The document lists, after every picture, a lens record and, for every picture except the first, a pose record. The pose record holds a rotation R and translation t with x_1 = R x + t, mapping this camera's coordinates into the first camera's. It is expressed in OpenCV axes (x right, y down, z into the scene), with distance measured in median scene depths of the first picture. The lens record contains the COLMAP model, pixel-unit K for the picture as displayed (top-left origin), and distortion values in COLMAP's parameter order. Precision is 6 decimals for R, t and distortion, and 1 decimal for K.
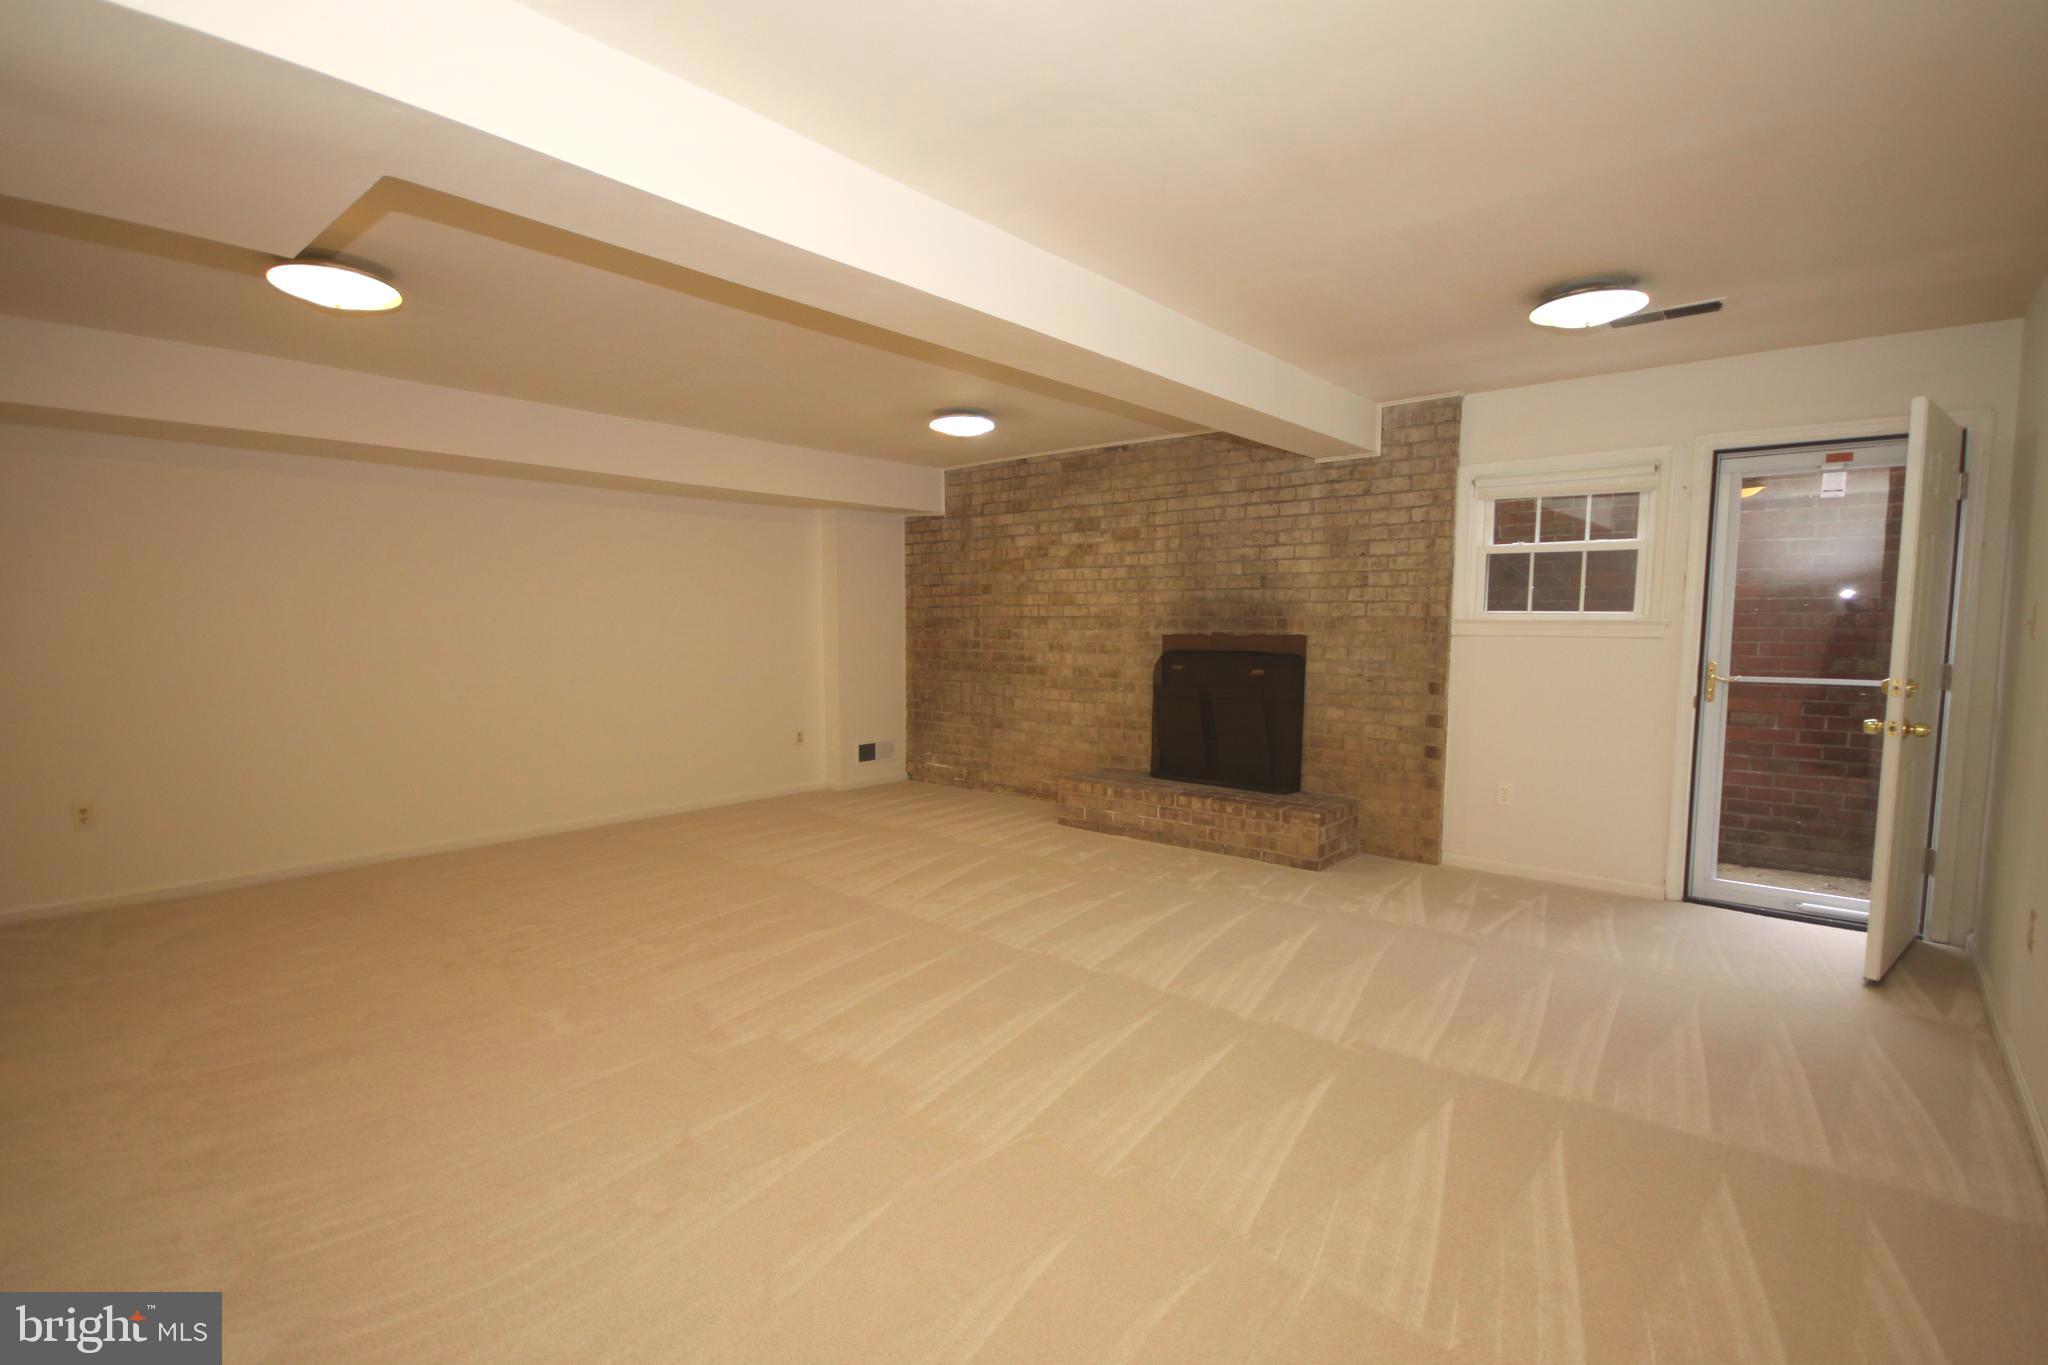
lens RADIAL K [[960.1, 0, 1021.4], [0, 960.1, 705.0], [0, 0, 1]] dist [0.012662, 0.001148]
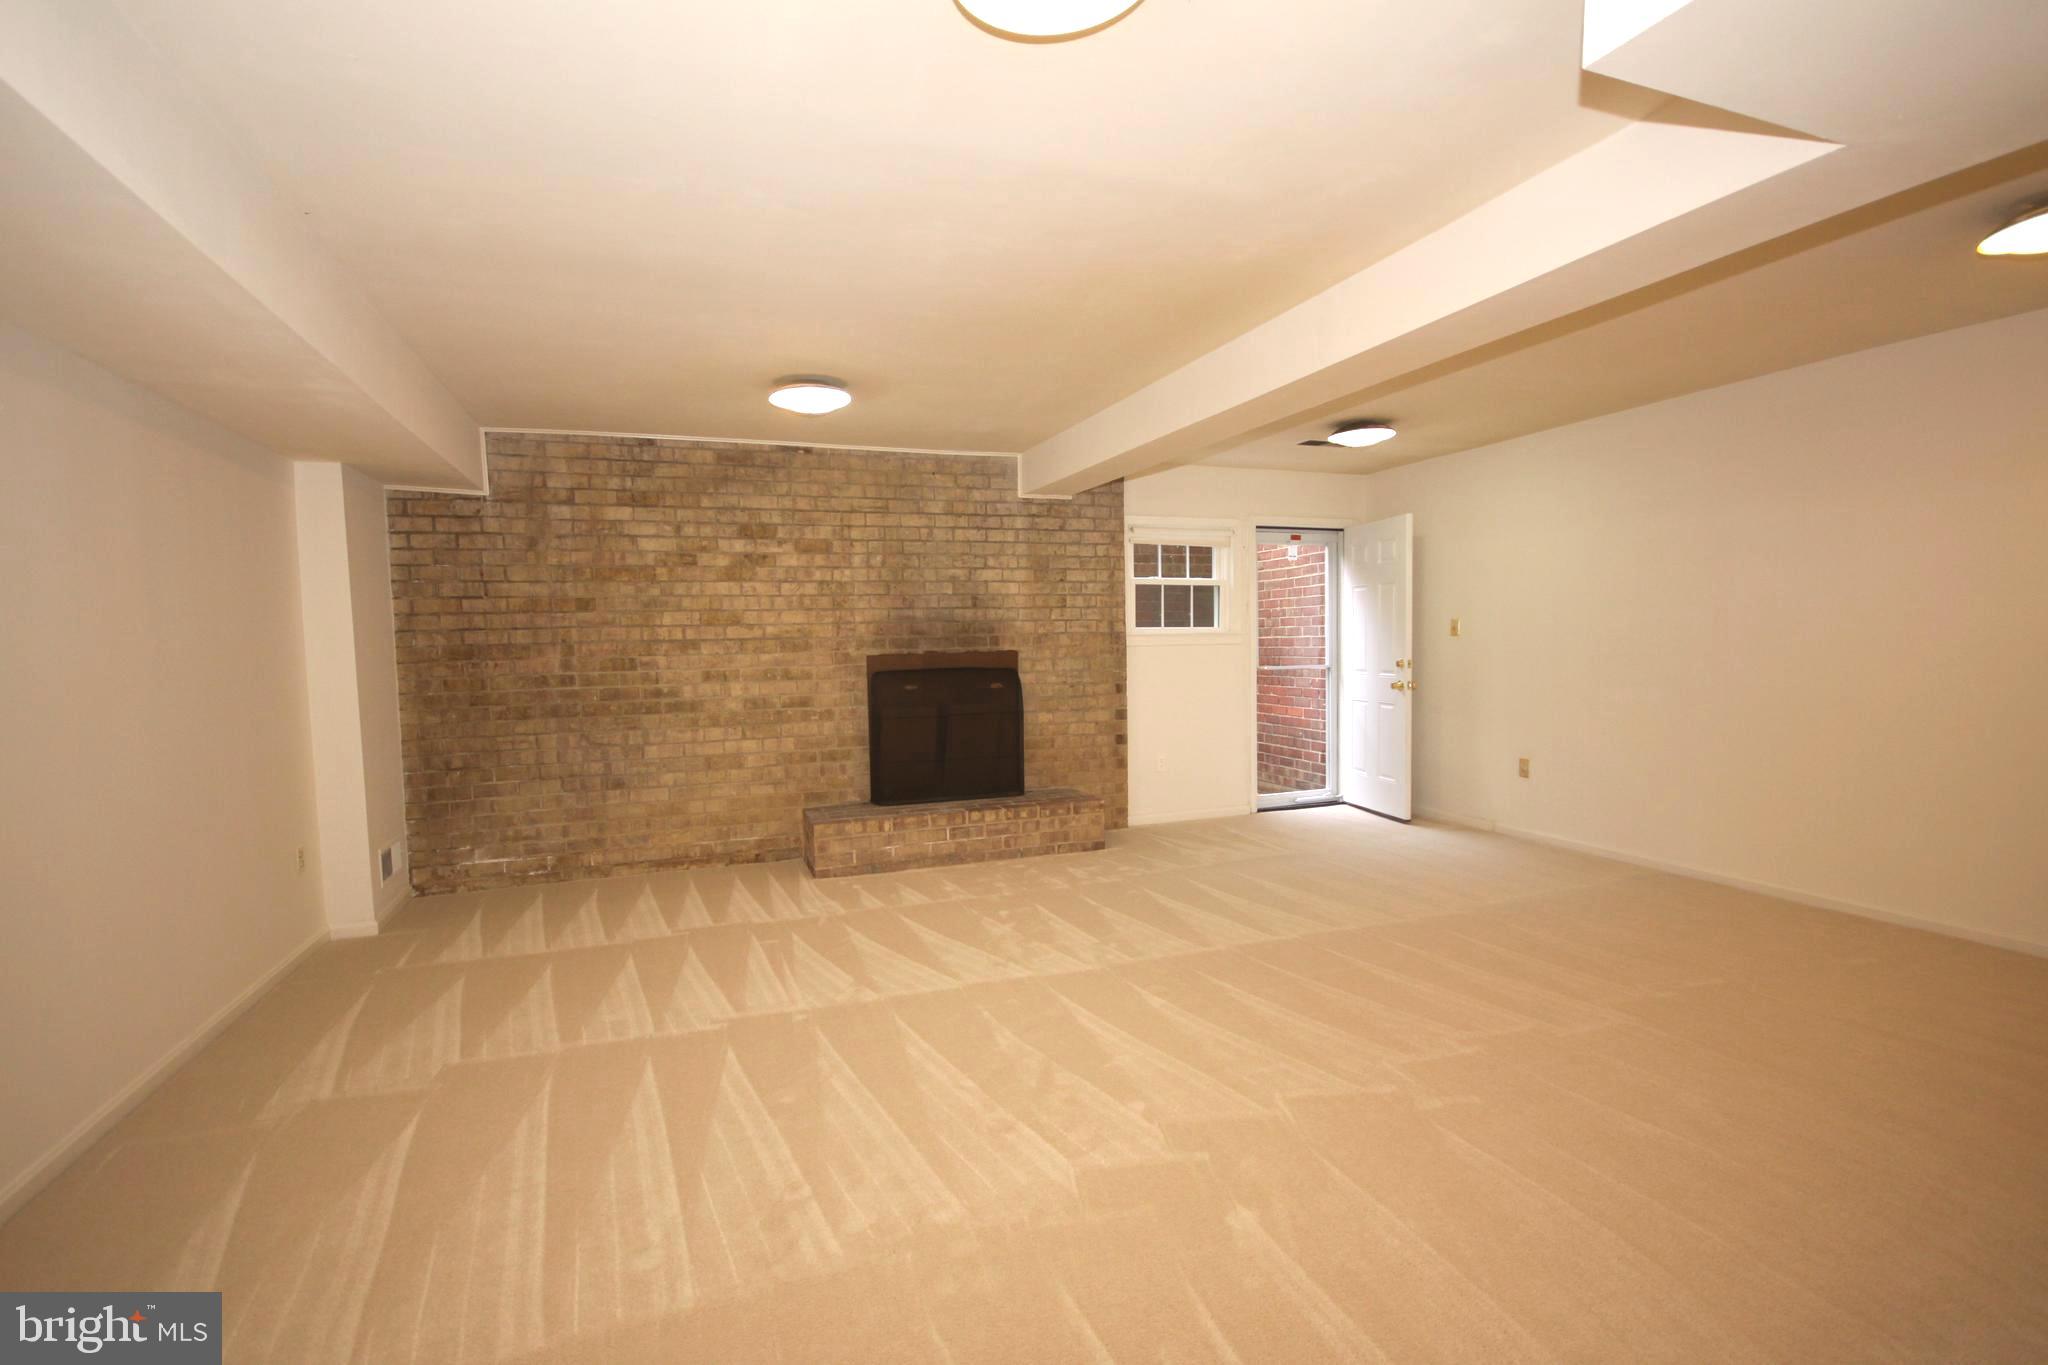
lens RADIAL K [[960.1, 0, 1021.4], [0, 960.1, 705.0], [0, 0, 1]] dist [0.012662, 0.001148]
pose [[0.486449, -0.070681, 0.870846, -0.603564], [0.100317, 0.994649, 0.024693, -0.032667], [-0.867931, 0.075349, 0.490936, 0.405414]]
